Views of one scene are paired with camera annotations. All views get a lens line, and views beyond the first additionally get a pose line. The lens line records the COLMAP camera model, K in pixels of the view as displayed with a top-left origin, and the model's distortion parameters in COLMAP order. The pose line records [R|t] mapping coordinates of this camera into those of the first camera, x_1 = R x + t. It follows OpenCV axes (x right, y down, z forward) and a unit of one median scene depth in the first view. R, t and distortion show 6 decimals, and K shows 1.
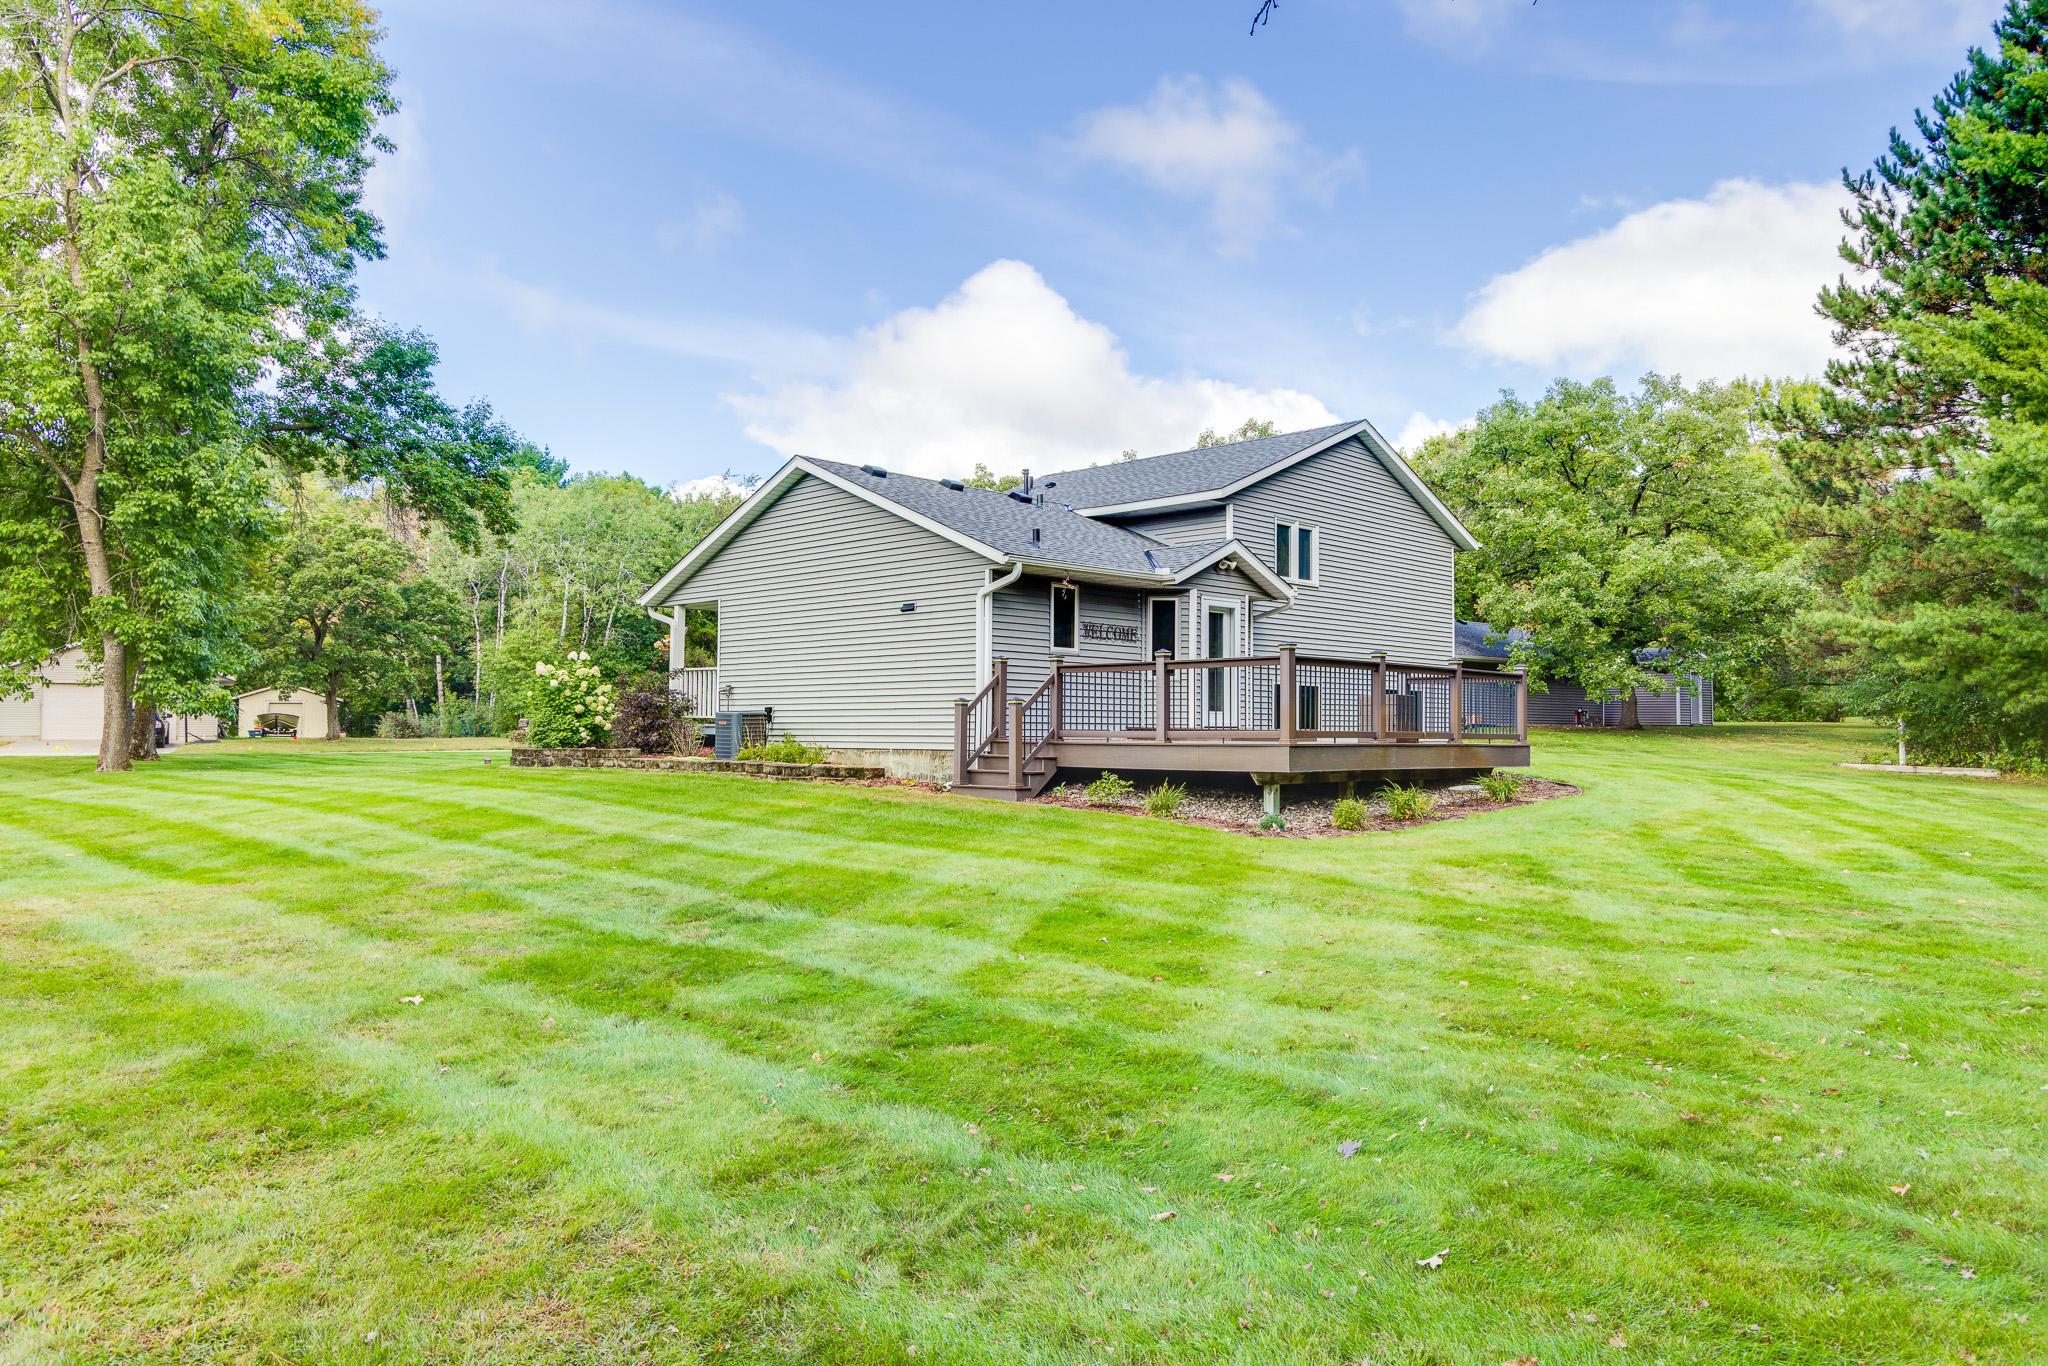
lens RADIAL K [[1413.4, 0, 1032.5], [0, 1413.4, 663.6], [0, 0, 1]] dist [0.014762, 0.005759]
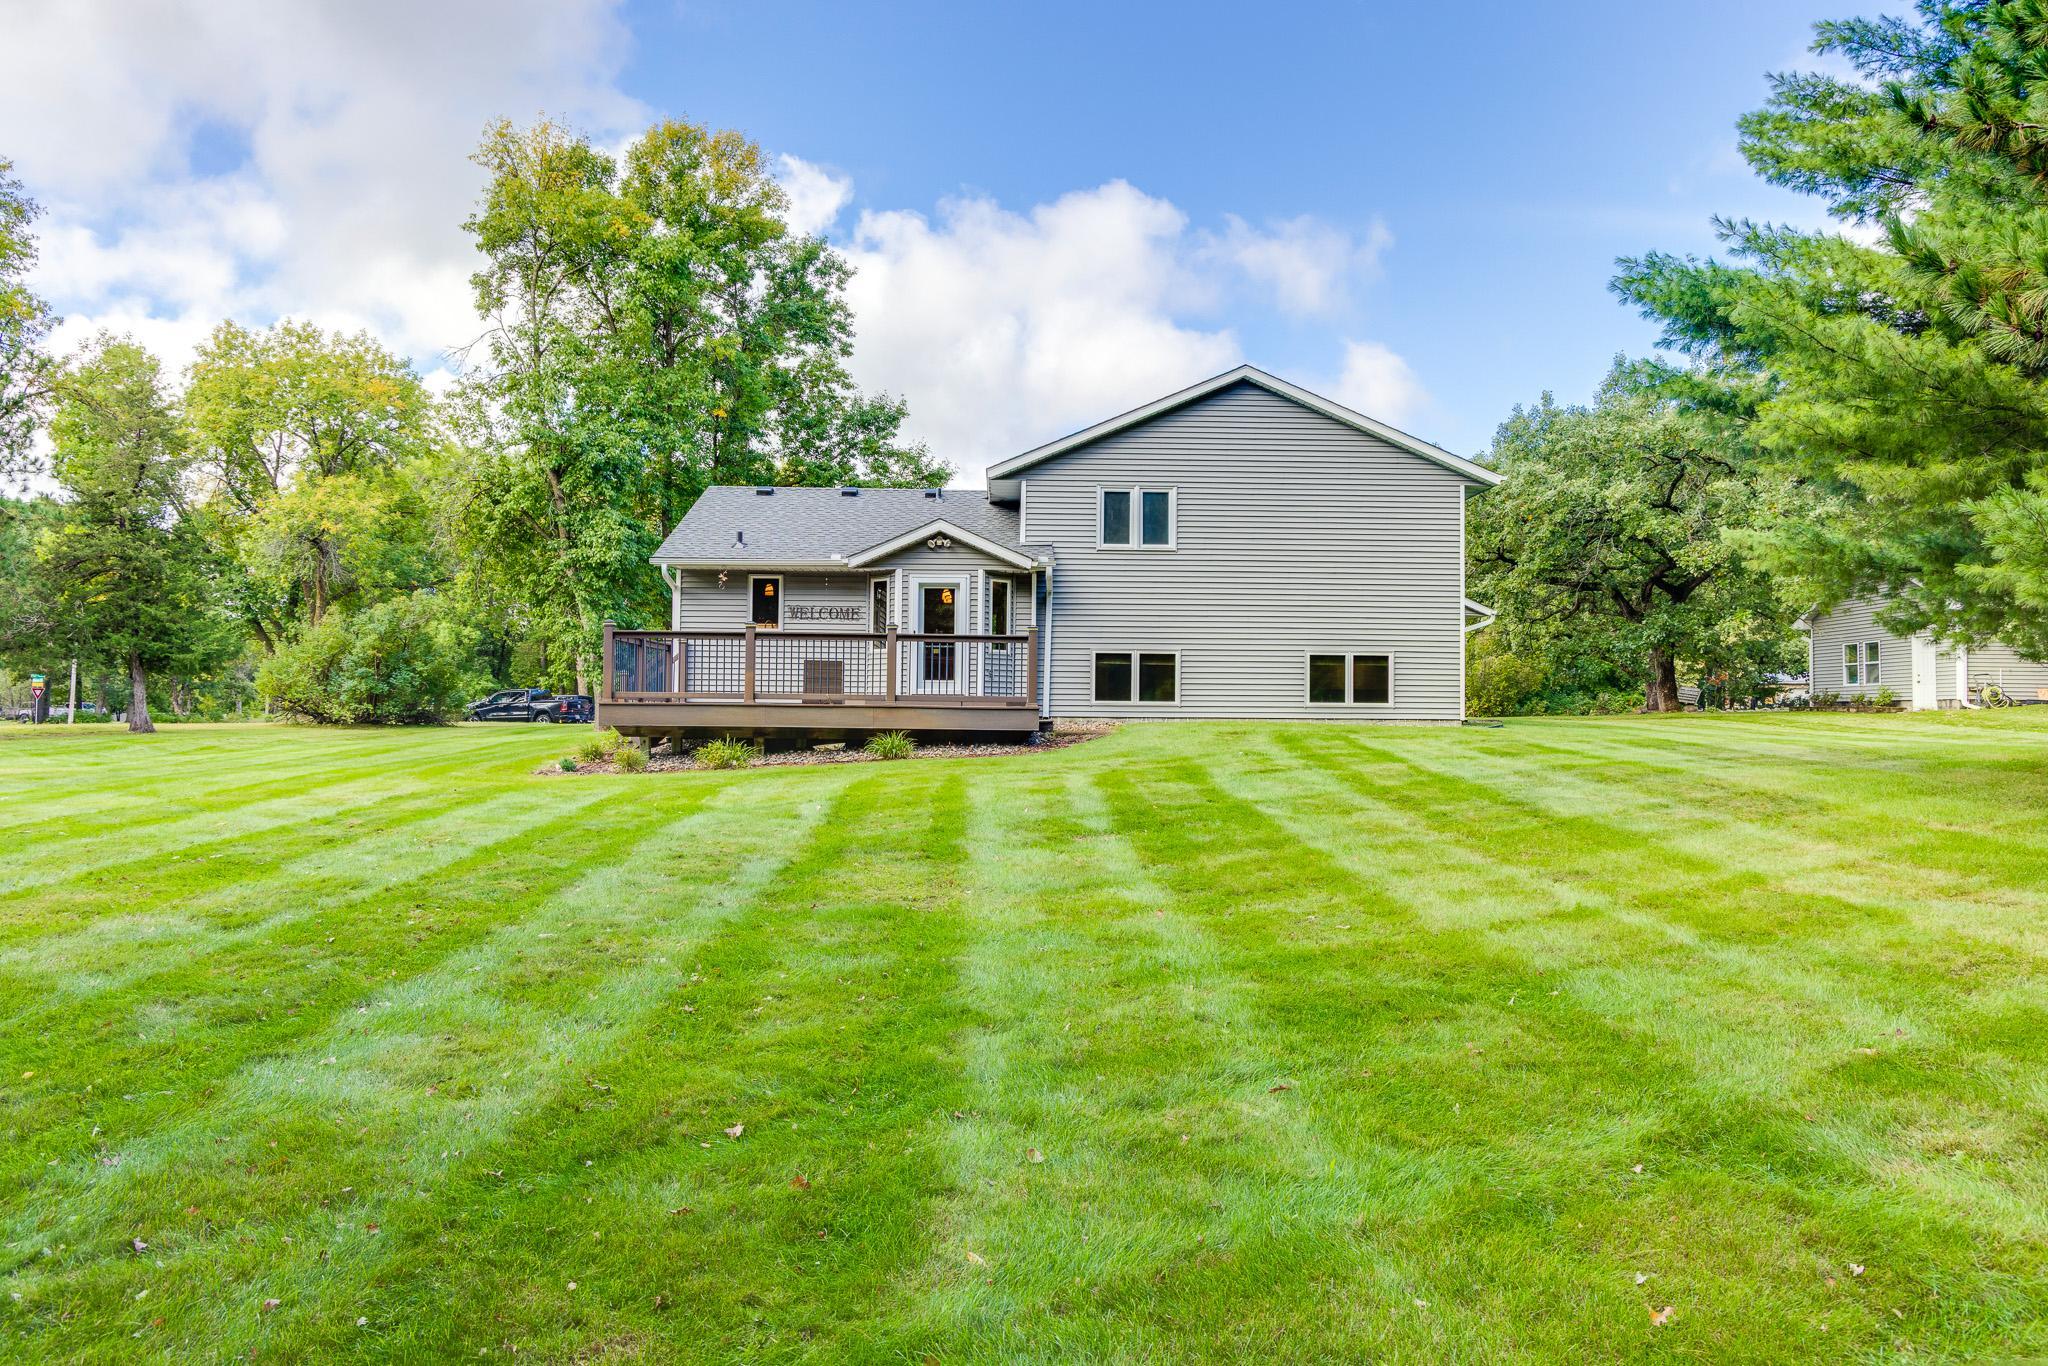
lens RADIAL K [[1462.4, 0, 1028.7], [0, 1462.4, 667.7], [0, 0, 1]] dist [-0.003827, 0.000247]
pose [[0.708025, -0.021743, -0.705853, 0.871172], [0.029707, 0.999558, -0.000993, 0.024757], [0.705563, -0.020266, 0.708358, 0.235652]]
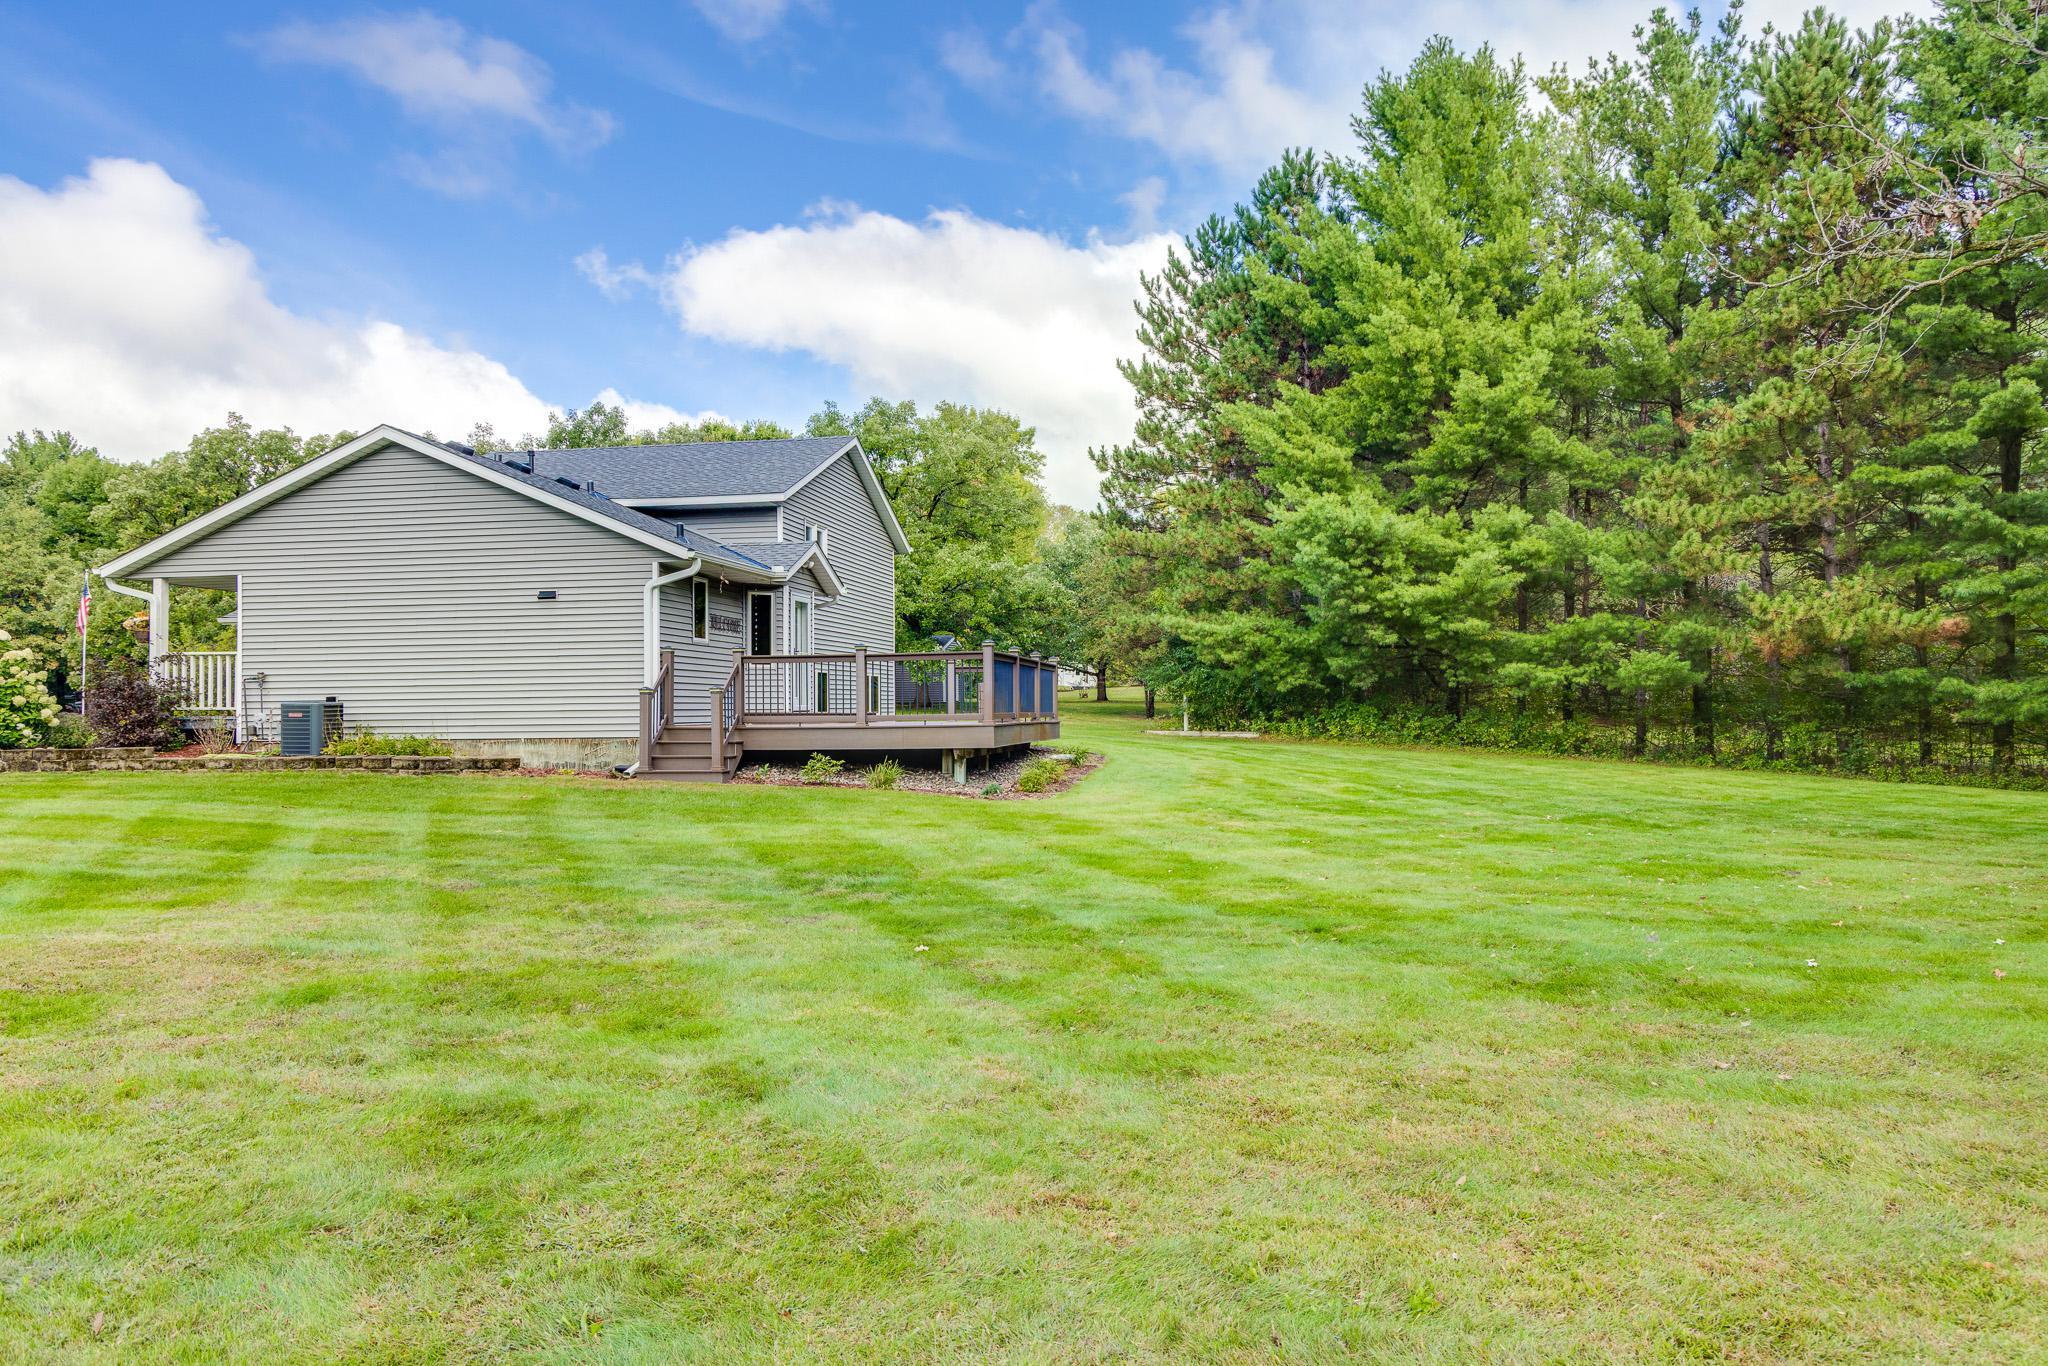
lens RADIAL K [[1413.4, 0, 1032.5], [0, 1413.4, 663.6], [0, 0, 1]] dist [0.014762, 0.005759]
pose [[0.822272, 0.003298, 0.569085, -0.311374], [-0.012170, 0.999856, 0.011791, -0.006459], [-0.568964, -0.016622, 0.822194, -0.008195]]
